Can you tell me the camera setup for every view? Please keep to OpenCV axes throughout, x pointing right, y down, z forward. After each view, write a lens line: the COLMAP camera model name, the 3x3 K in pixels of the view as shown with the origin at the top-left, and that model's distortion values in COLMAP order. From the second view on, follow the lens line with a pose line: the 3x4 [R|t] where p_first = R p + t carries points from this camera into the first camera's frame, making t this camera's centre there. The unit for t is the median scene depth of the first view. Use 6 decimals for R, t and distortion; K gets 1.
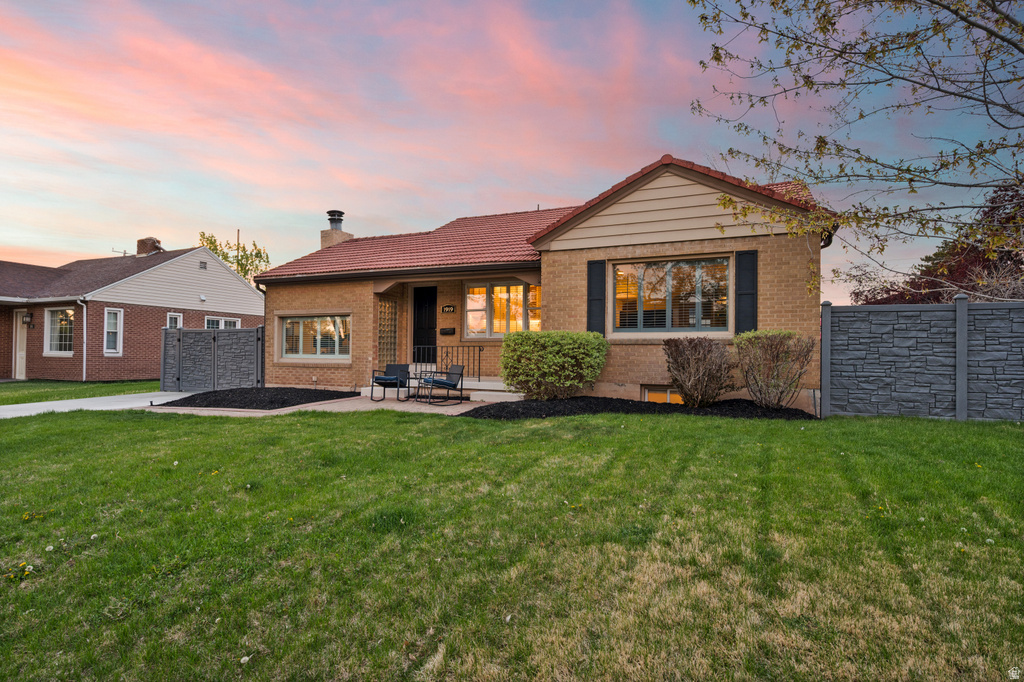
lens RADIAL K [[544.3, 0, 513.1], [0, 544.3, 348.4], [0, 0, 1]] dist [-0.002989, 0.000989]
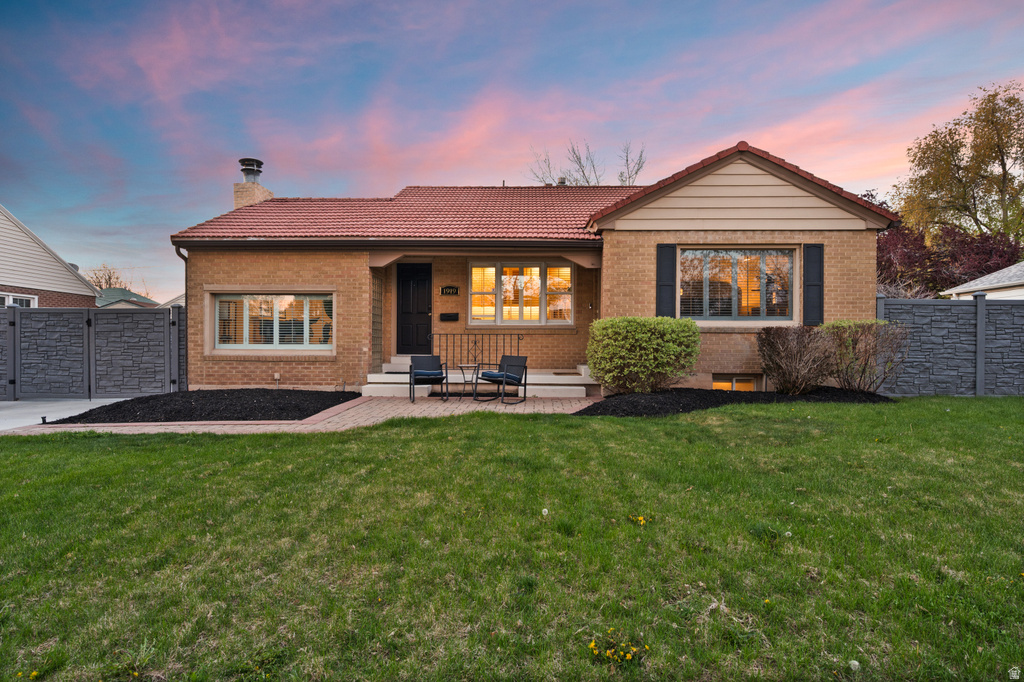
lens RADIAL K [[544.3, 0, 515.7], [0, 544.3, 348.8], [0, 0, 1]] dist [-0.002989, 0.000989]
pose [[0.924815, -0.005933, 0.380371, -0.430255], [-0.001453, 0.999816, 0.019128, 0.002851], [-0.380415, -0.018243, 0.924636, 0.209953]]
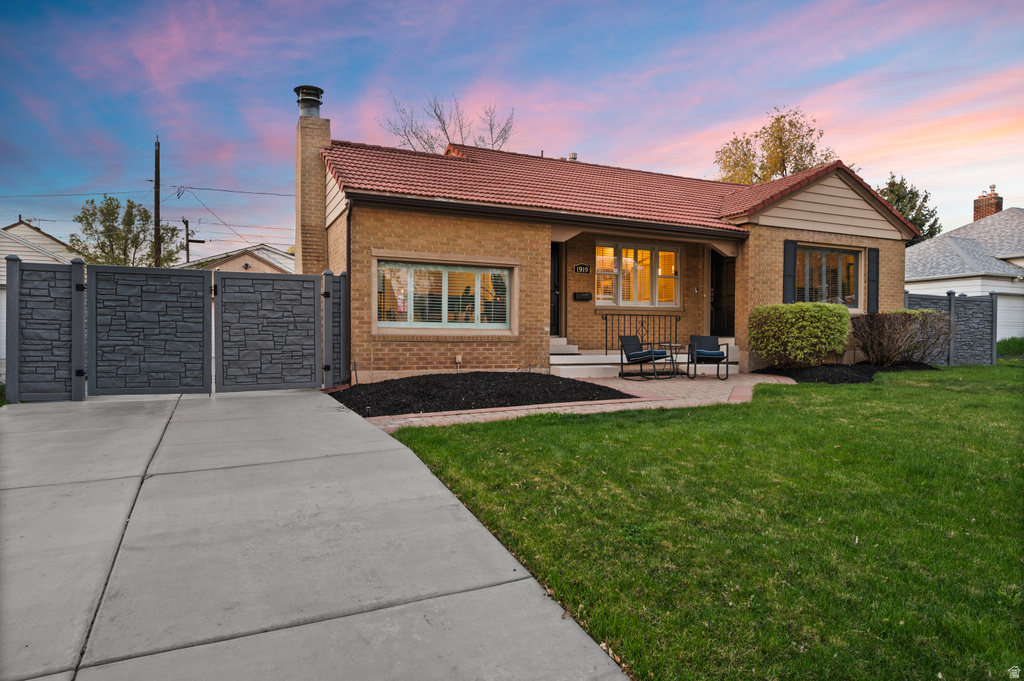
lens RADIAL K [[637.1, 0, 506.1], [0, 637.1, 335.4], [0, 0, 1]] dist [-0.004099, -0.000008]
pose [[0.661486, -0.008025, 0.749915, -1.136335], [-0.017638, 0.999500, 0.026253, 0.006562], [-0.749750, -0.030593, 0.661013, 0.548778]]
